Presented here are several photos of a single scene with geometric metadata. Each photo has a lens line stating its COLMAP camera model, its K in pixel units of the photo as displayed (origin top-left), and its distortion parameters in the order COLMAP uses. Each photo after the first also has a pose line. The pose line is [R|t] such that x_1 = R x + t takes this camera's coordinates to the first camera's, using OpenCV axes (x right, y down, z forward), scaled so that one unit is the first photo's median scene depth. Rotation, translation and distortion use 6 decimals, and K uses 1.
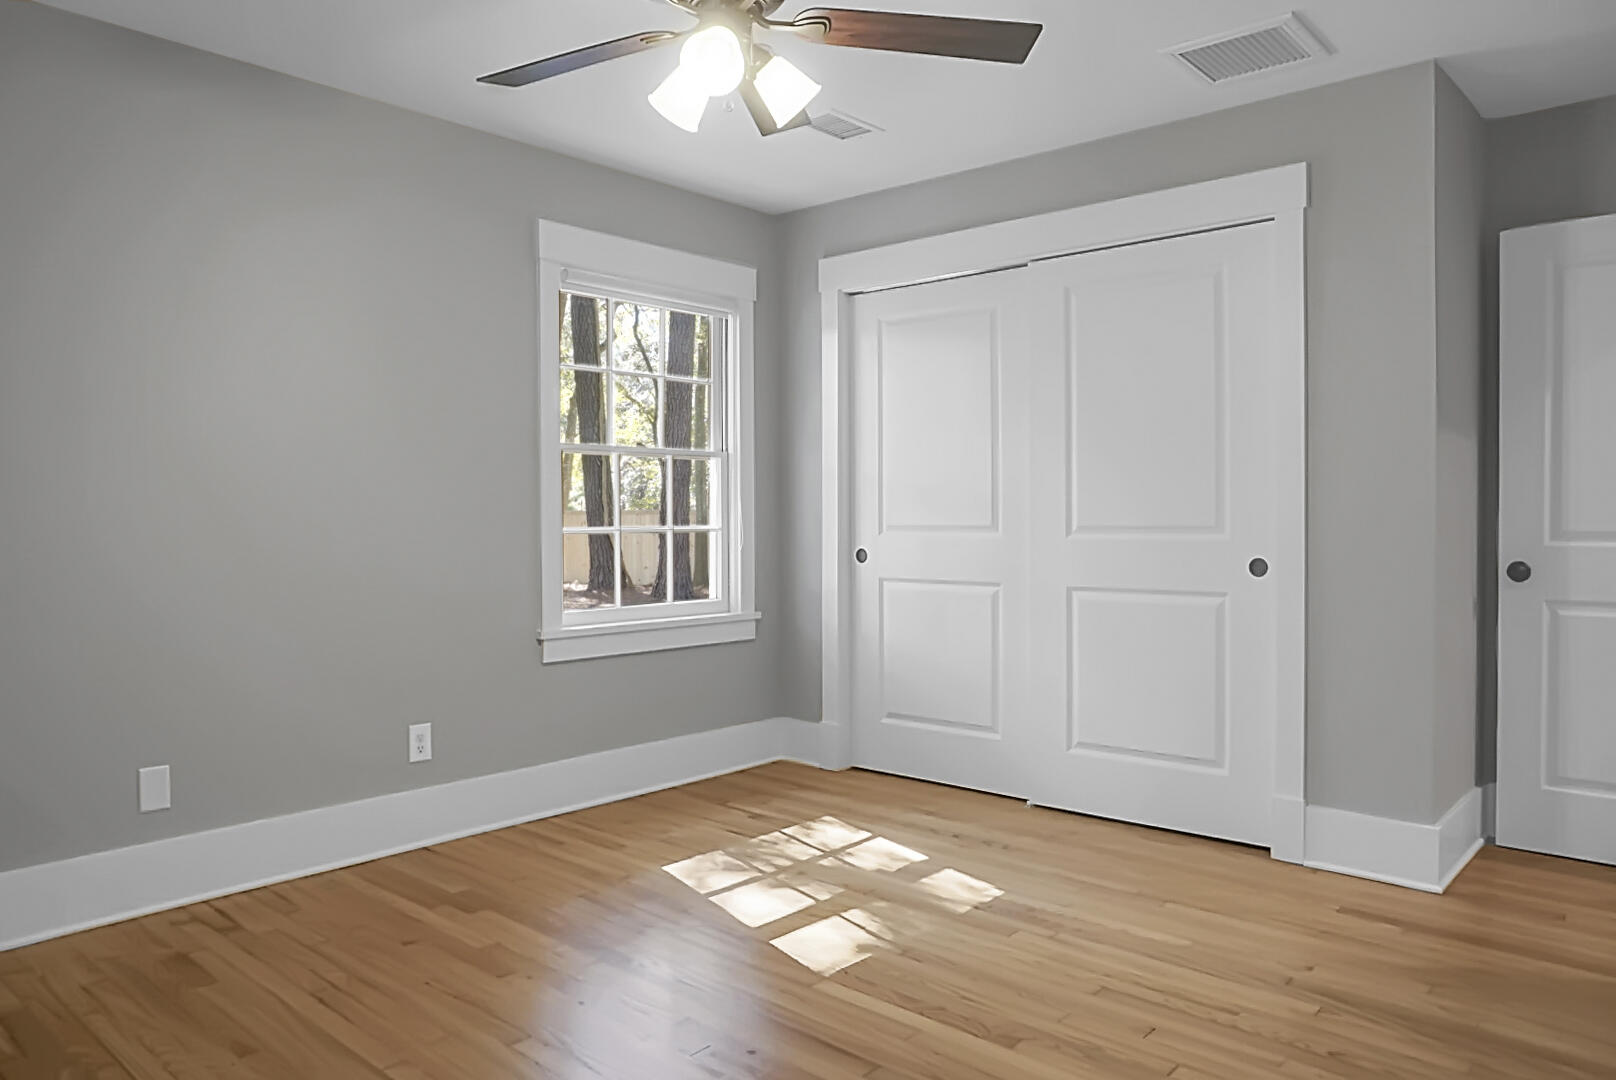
lens RADIAL K [[1093.5, 0, 808.0], [0, 1093.5, 540.0], [0, 0, 1]] dist [-0.007901, -0.001212]
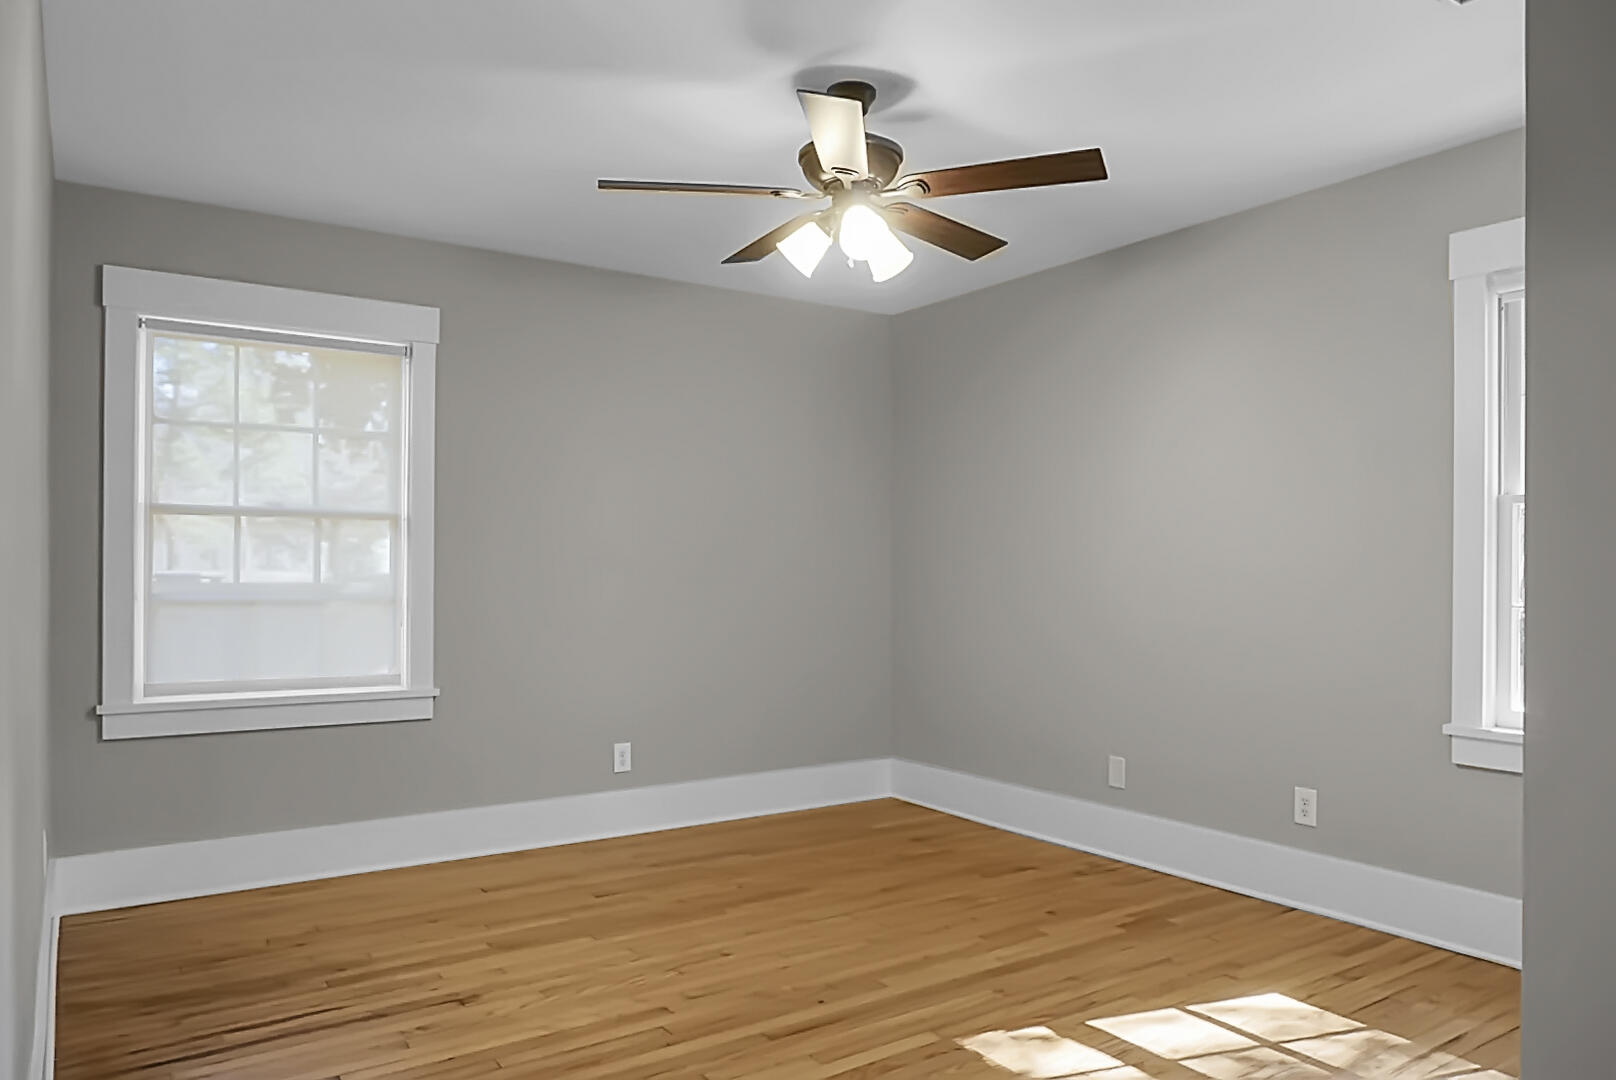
lens RADIAL K [[1093.5, 0, 808.0], [0, 1093.5, 540.0], [0, 0, 1]] dist [-0.007901, -0.001212]
pose [[-0.232978, -0.027125, -0.972104, 0.806116], [-0.027337, 0.999399, -0.021335, -0.029862], [0.972098, 0.021603, -0.233579, 0.843010]]
